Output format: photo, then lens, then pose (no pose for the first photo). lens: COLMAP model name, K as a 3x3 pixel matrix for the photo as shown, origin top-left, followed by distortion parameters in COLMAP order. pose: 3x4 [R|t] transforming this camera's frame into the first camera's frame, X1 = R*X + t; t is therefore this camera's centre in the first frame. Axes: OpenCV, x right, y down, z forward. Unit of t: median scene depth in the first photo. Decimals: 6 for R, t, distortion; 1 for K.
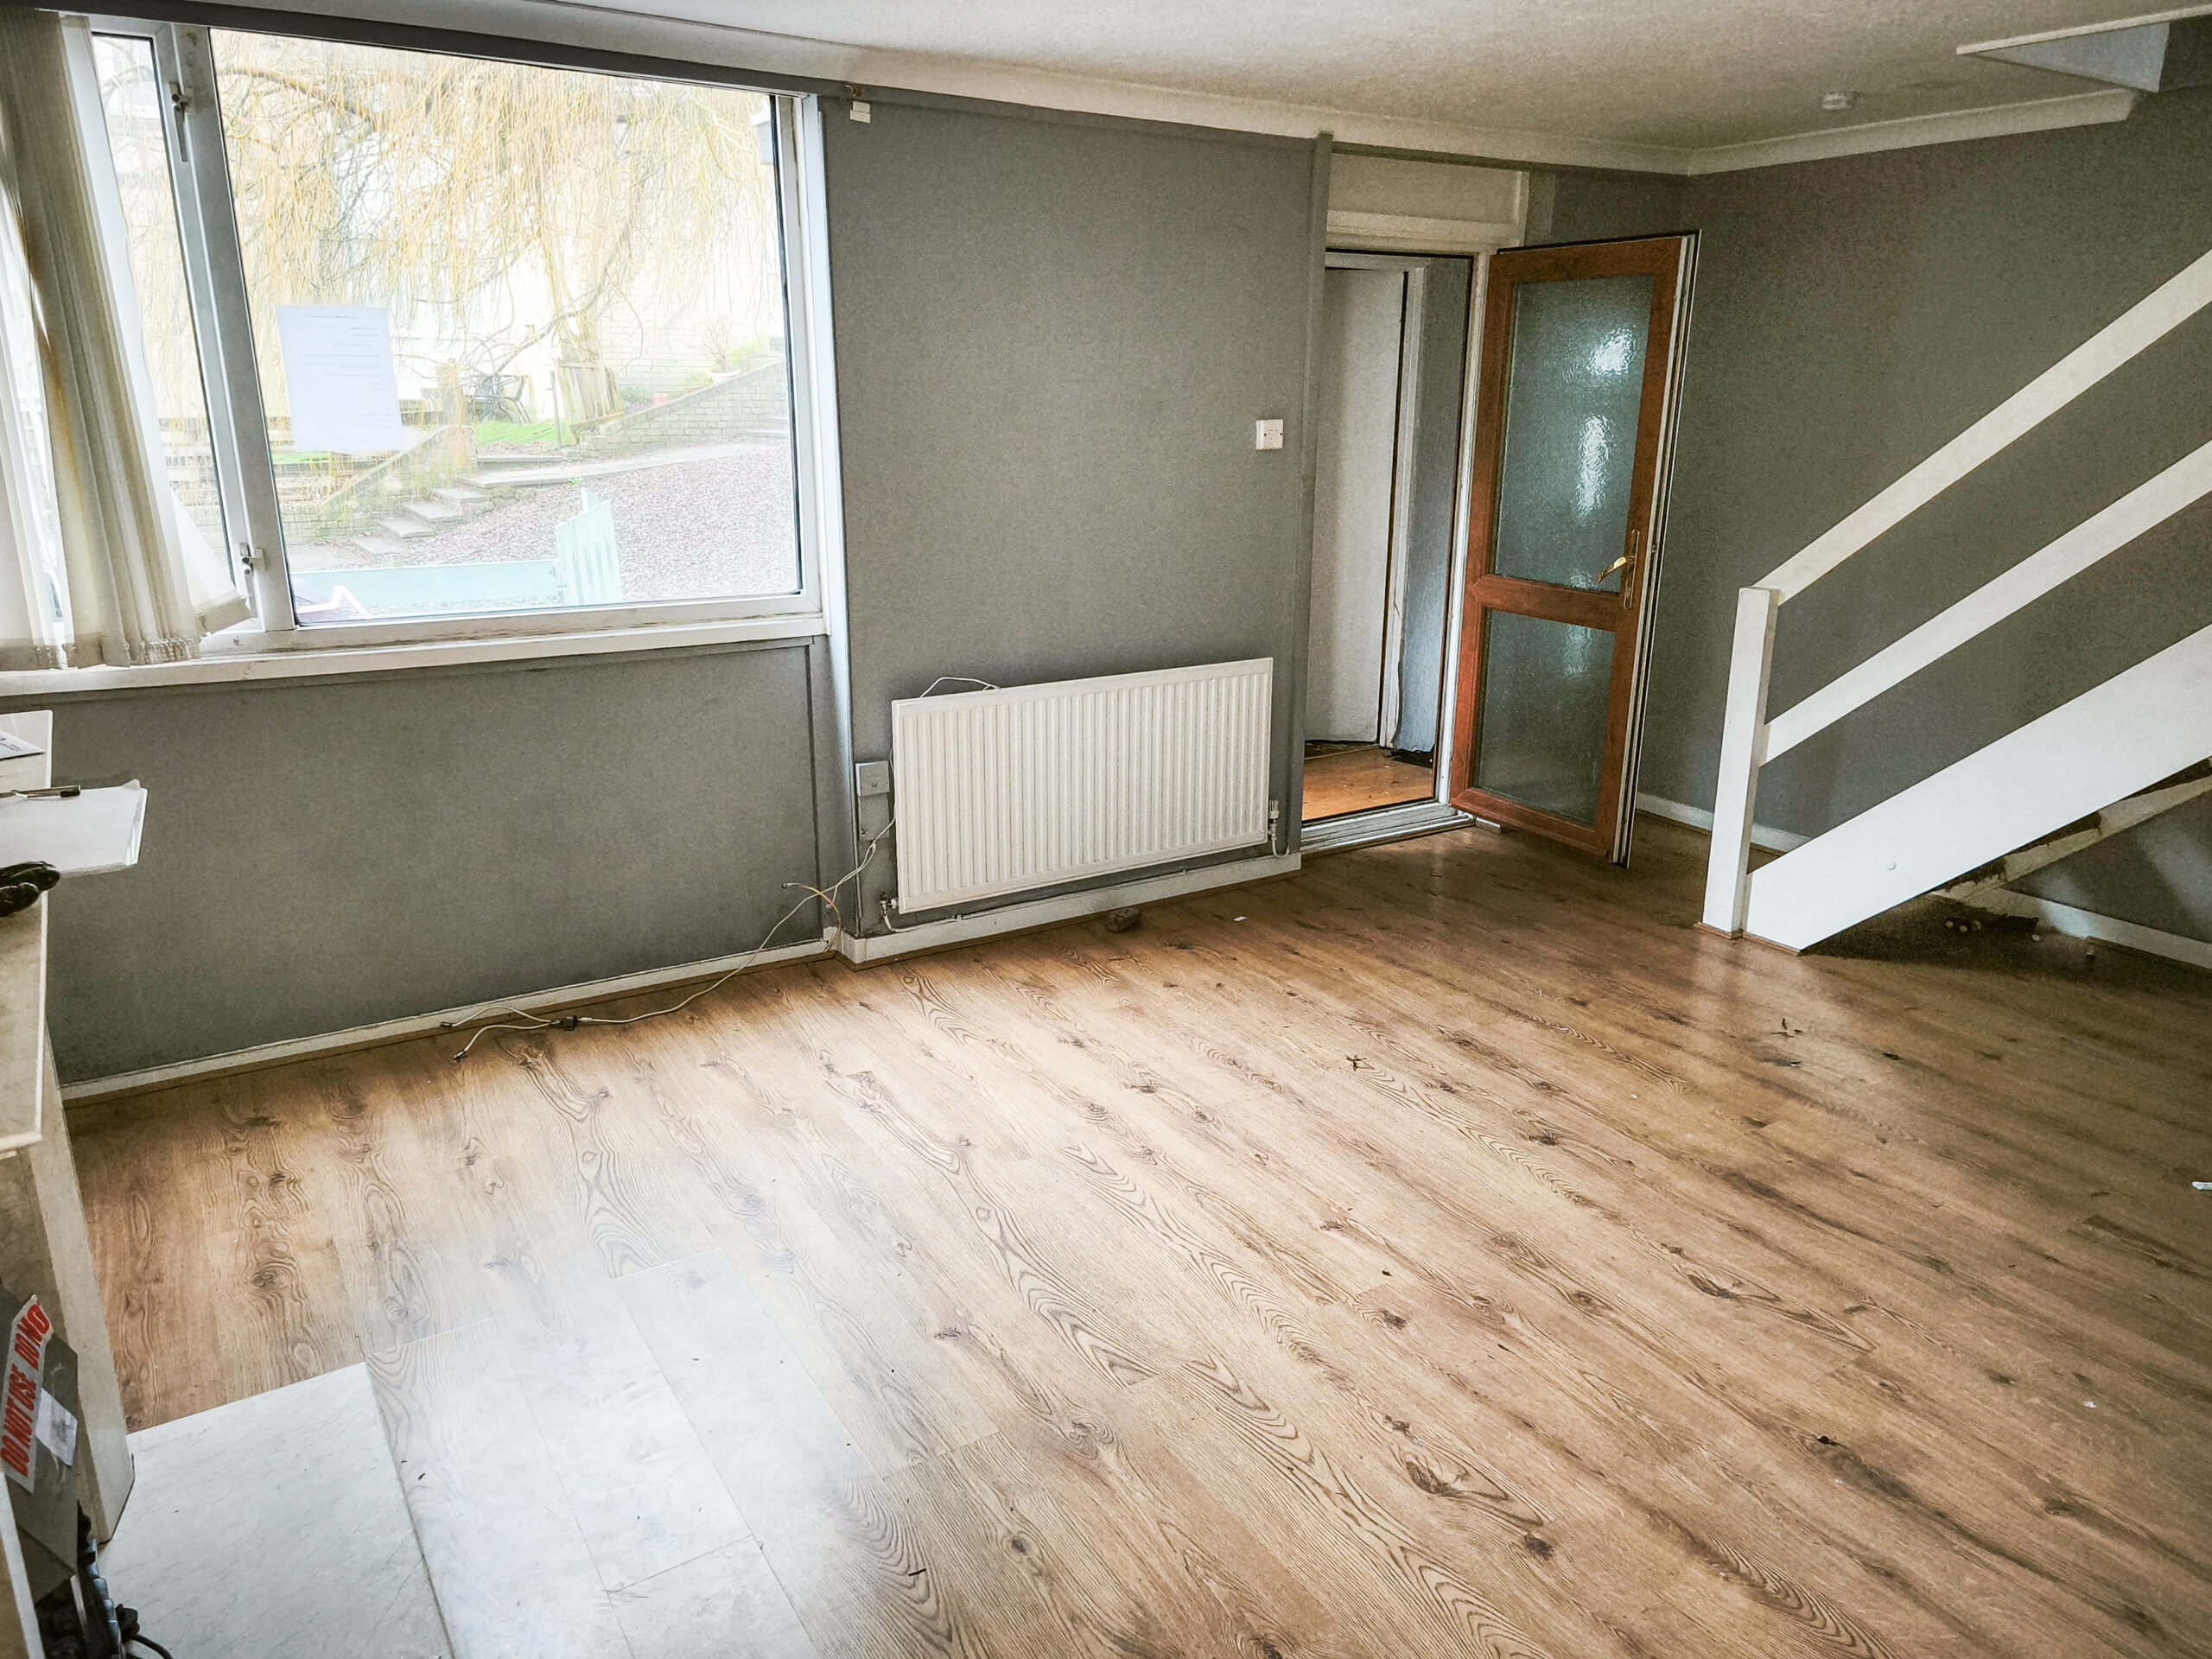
lens RADIAL K [[1550.9, 0, 1153.4], [0, 1550.9, 835.5], [0, 0, 1]] dist [0.059825, -0.044880]
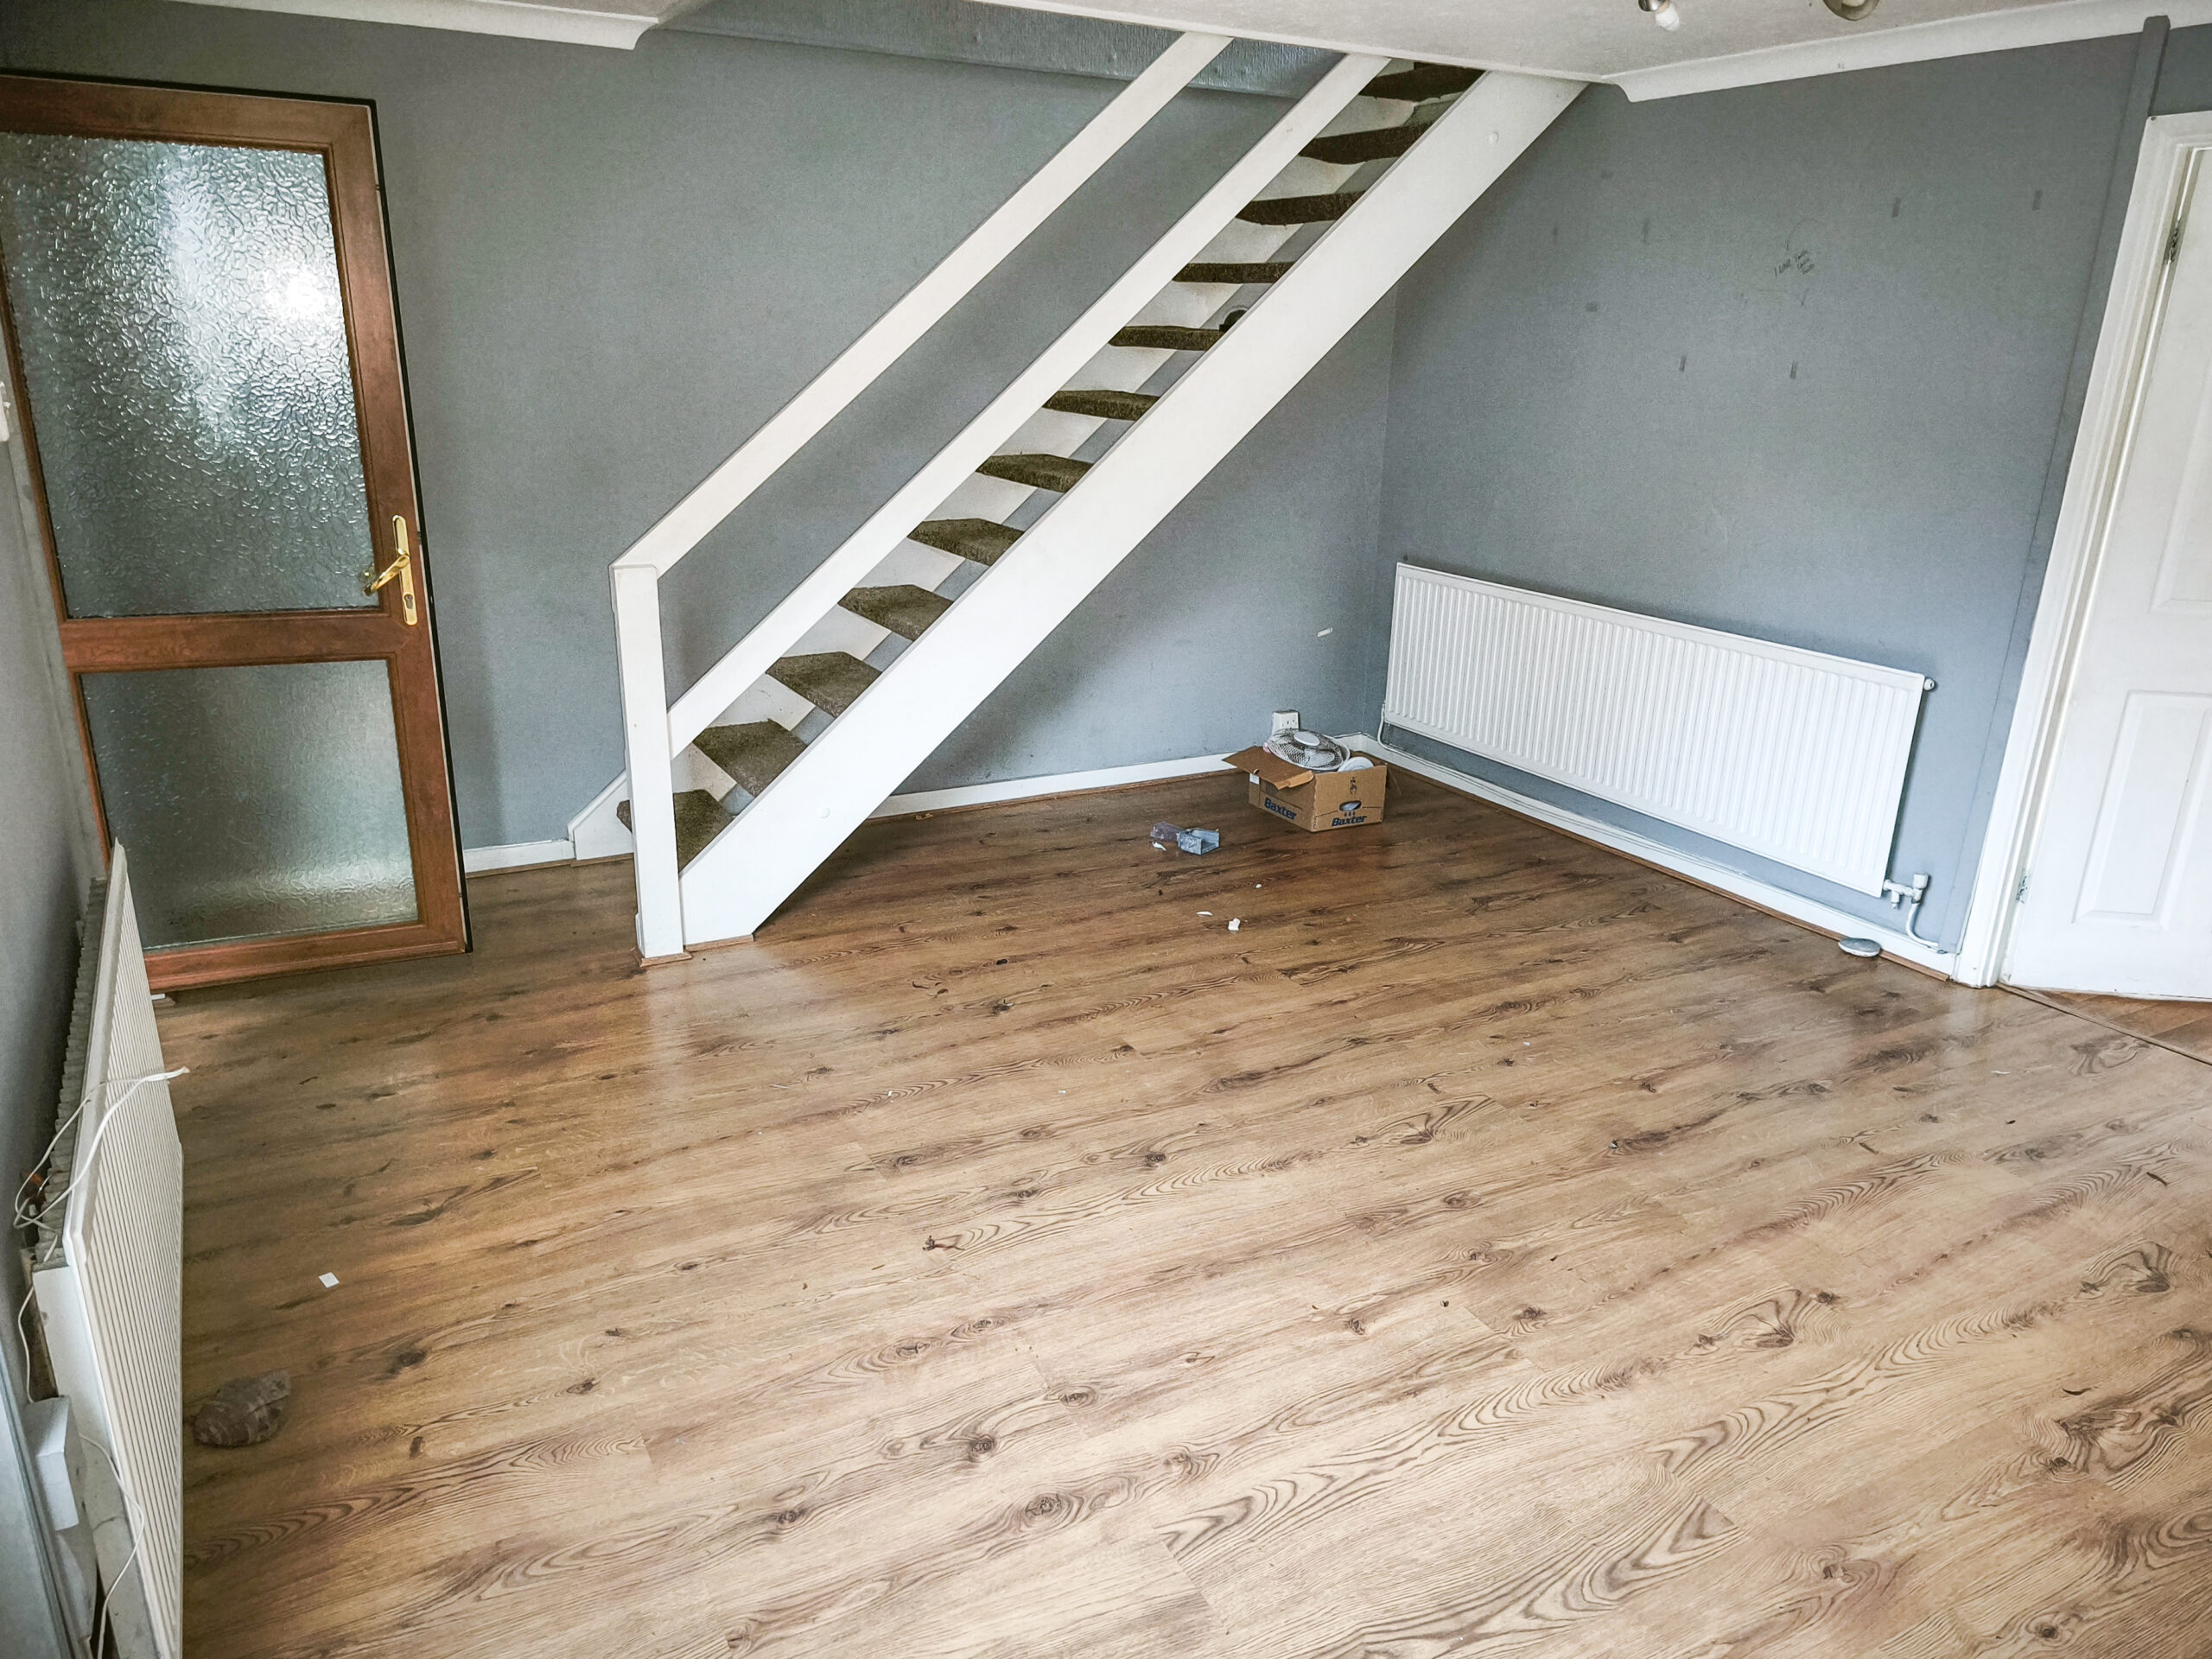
lens RADIAL K [[1550.9, 0, 1153.4], [0, 1550.9, 835.5], [0, 0, 1]] dist [0.059825, -0.044880]
pose [[0.058047, -0.310679, 0.948741, -0.545786], [0.255460, 0.923325, 0.286727, -0.236525], [-0.965076, 0.225721, 0.132962, 0.833929]]
